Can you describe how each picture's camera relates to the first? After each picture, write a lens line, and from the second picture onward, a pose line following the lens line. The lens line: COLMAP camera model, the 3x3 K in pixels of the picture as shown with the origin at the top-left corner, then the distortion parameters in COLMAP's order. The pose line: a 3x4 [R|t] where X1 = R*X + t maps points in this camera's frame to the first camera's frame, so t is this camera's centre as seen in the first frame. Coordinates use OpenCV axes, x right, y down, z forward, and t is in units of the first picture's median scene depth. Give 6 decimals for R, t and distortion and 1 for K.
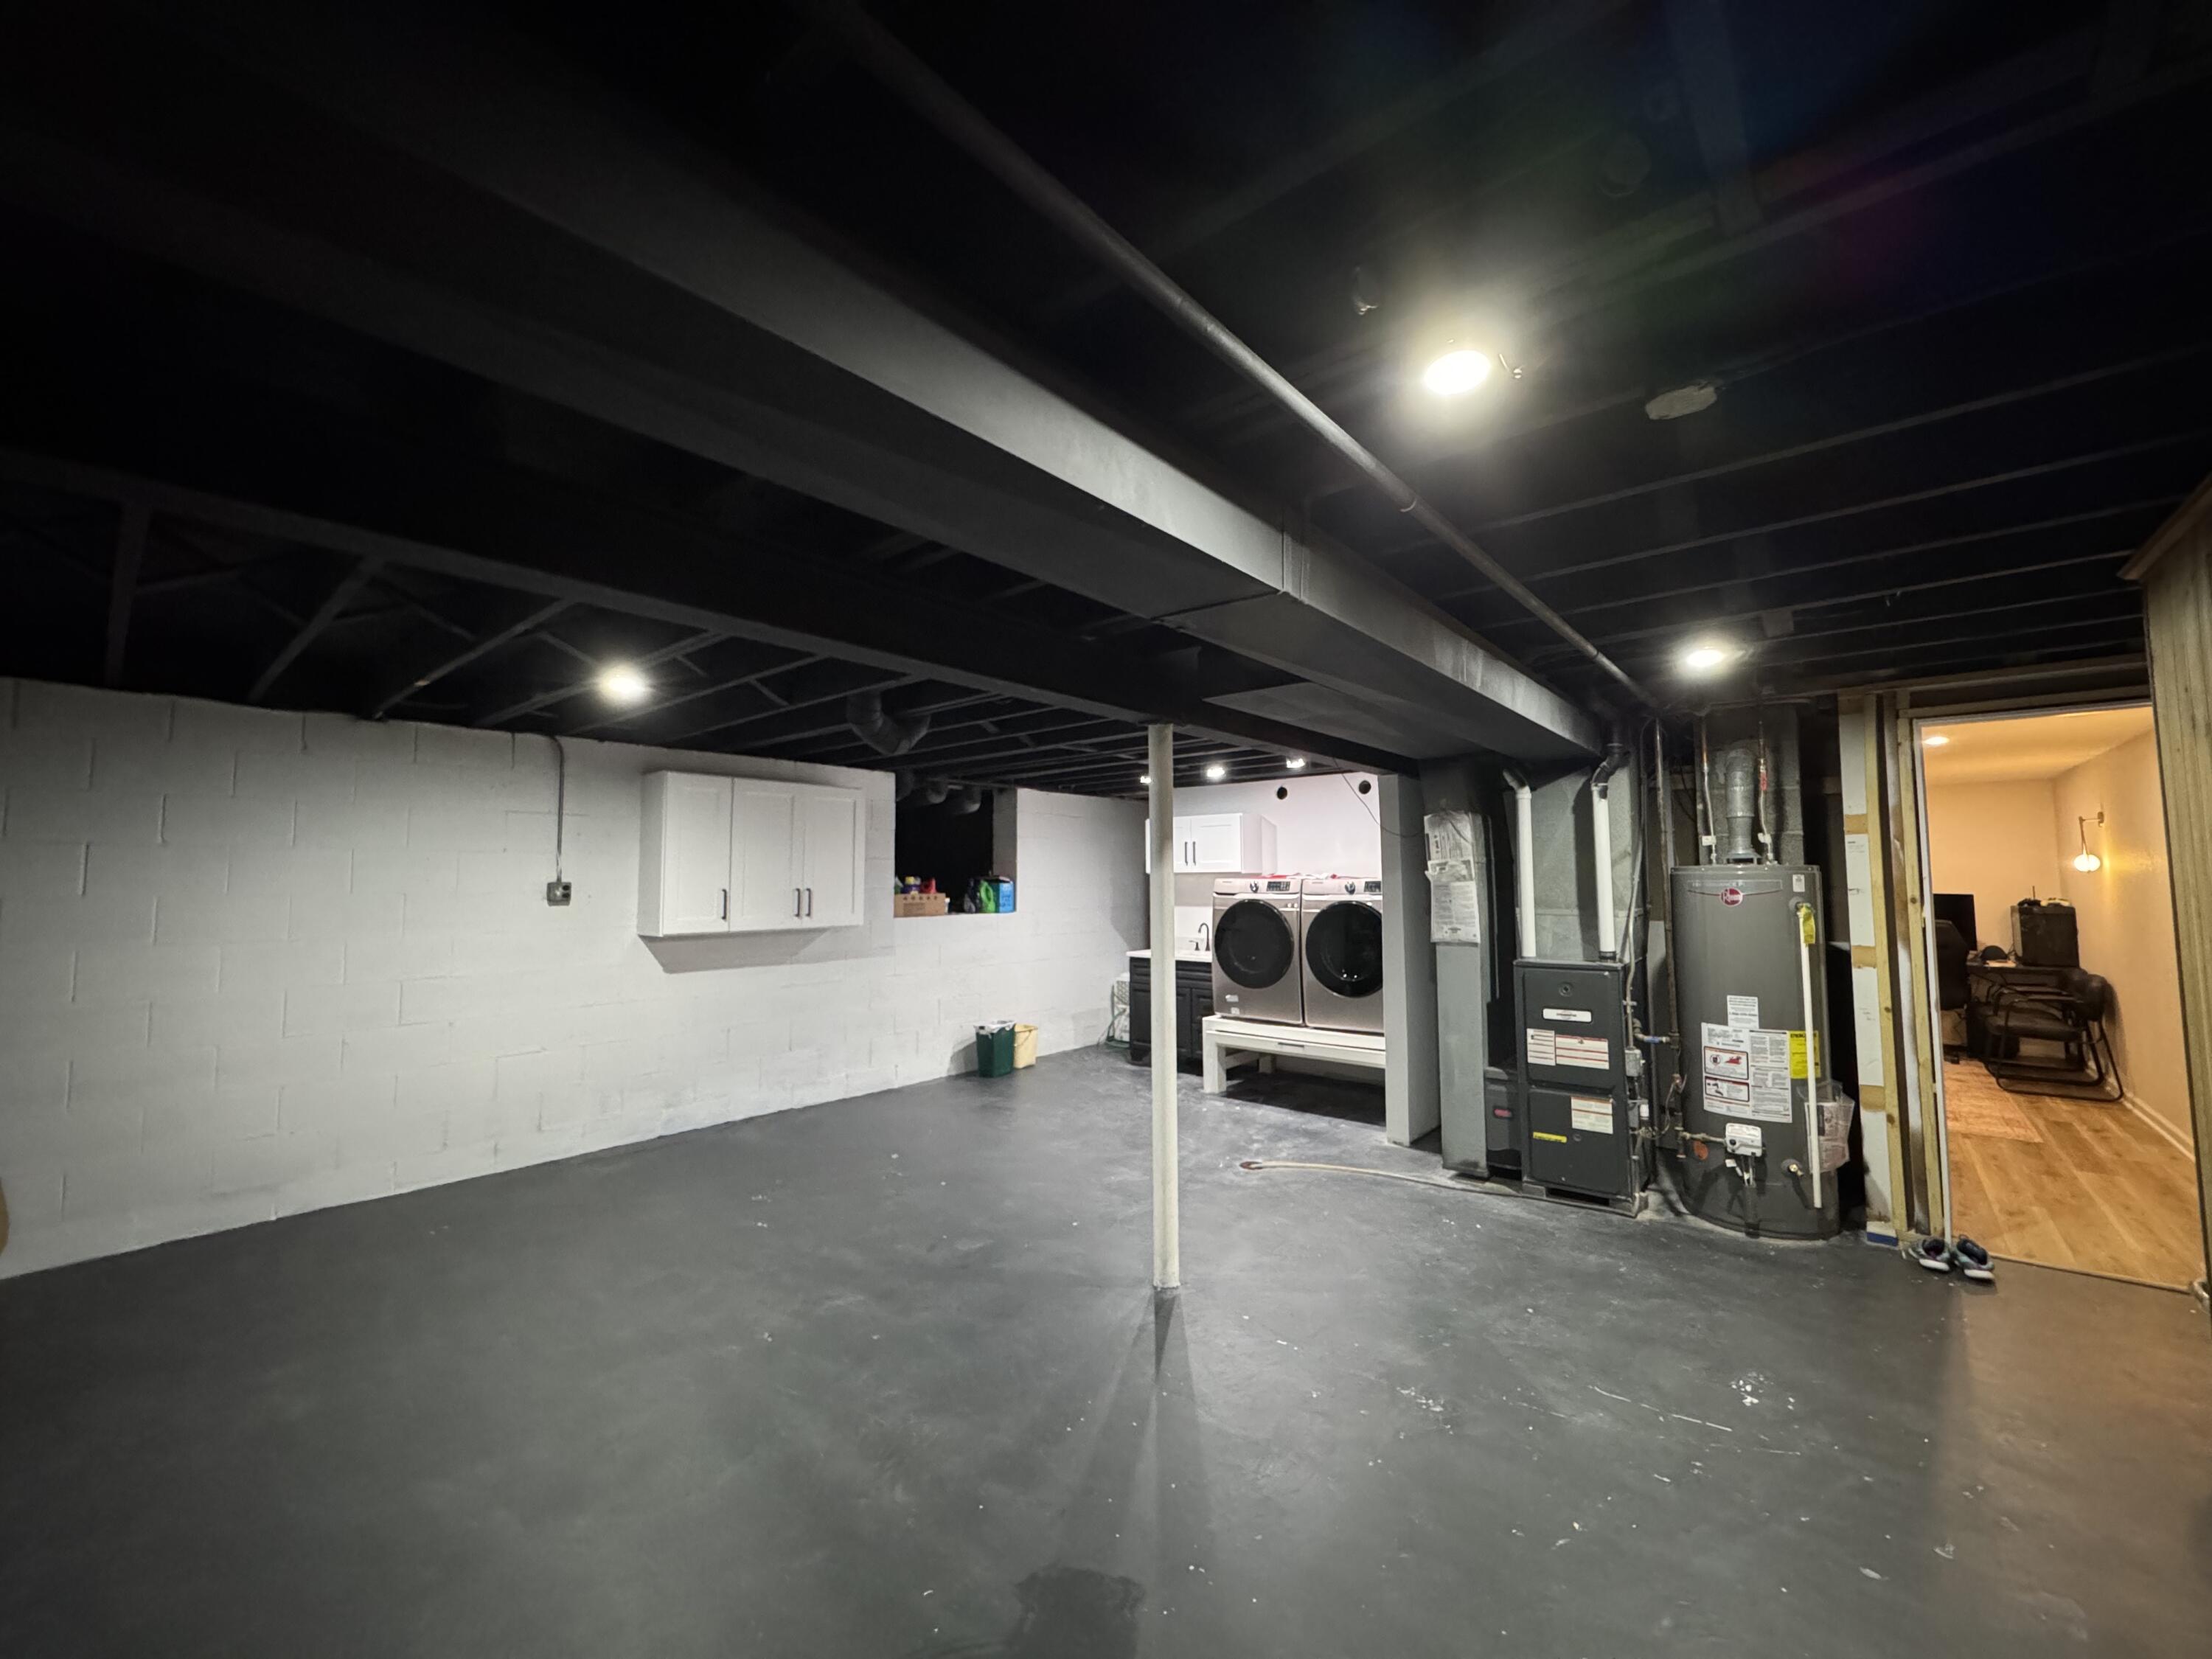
lens RADIAL K [[884.9, 0, 1103.6], [0, 884.9, 824.5], [0, 0, 1]] dist [-0.003077, -0.000373]
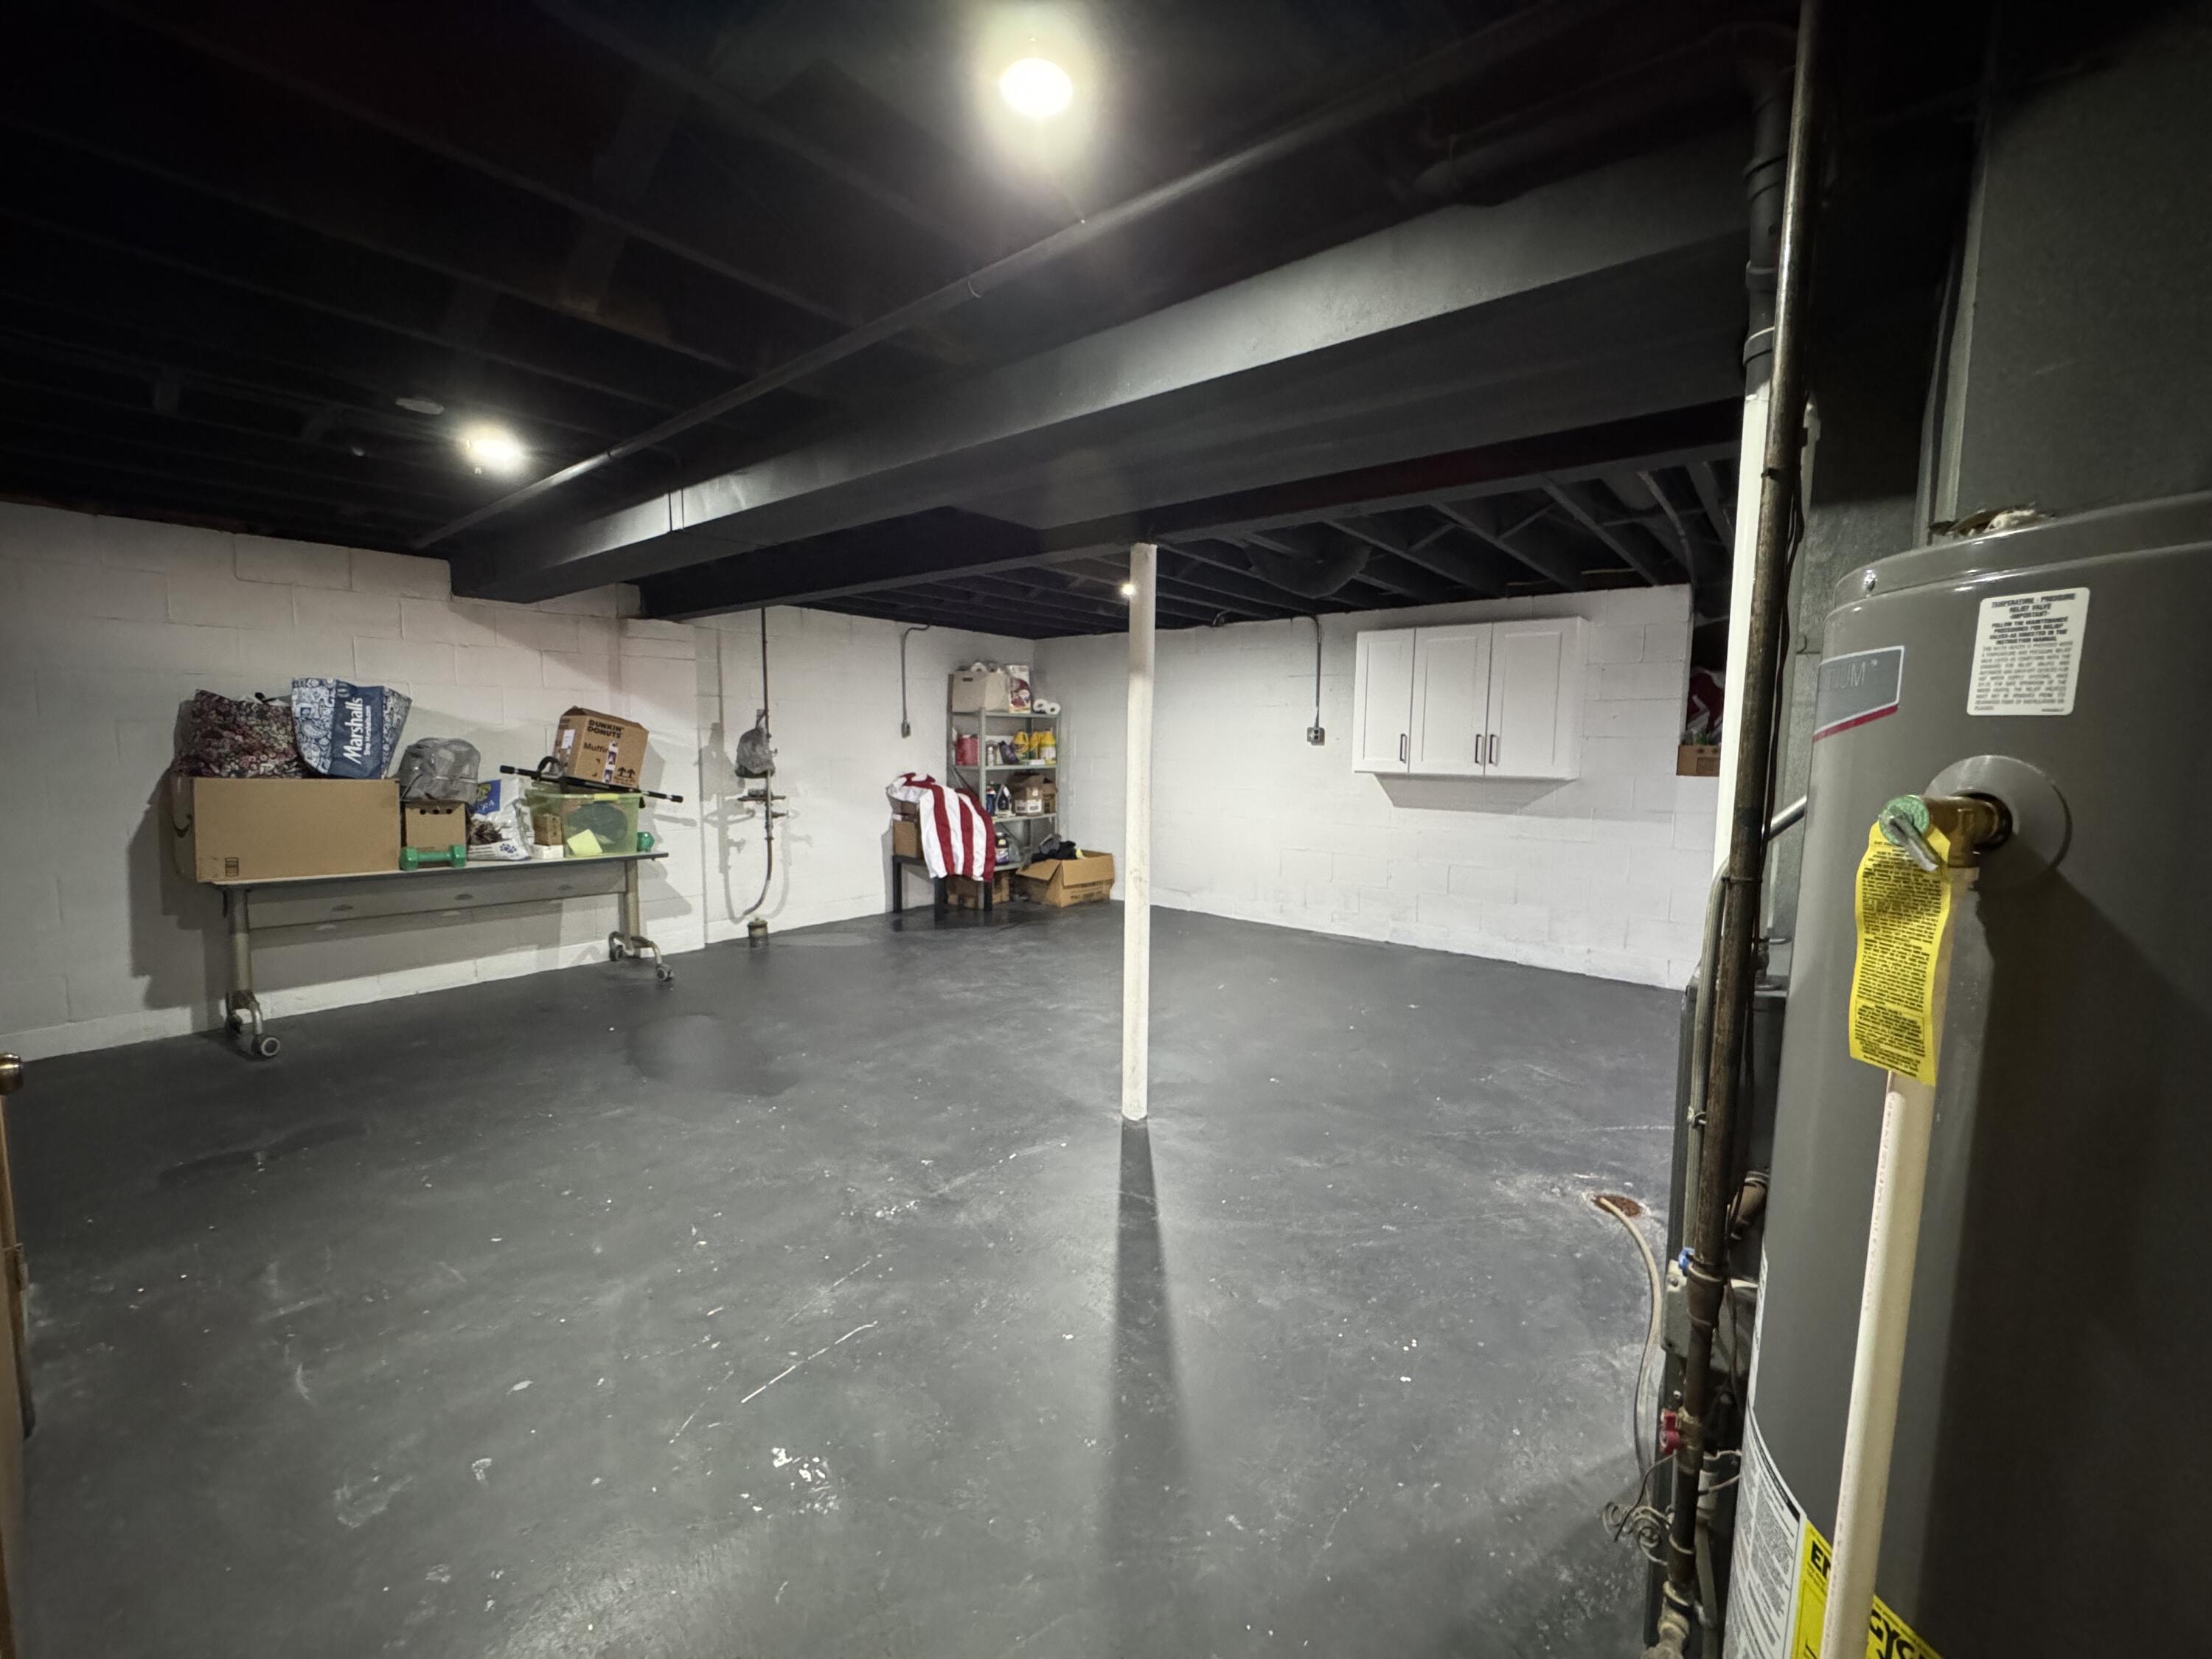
lens RADIAL K [[884.9, 0, 1103.6], [0, 884.9, 824.5], [0, 0, 1]] dist [-0.003077, -0.000373]
pose [[0.014028, 0.102825, -0.994601, 0.748462], [0.054890, 0.993119, 0.103446, 0.057745], [0.998394, -0.056045, 0.008288, 0.695477]]
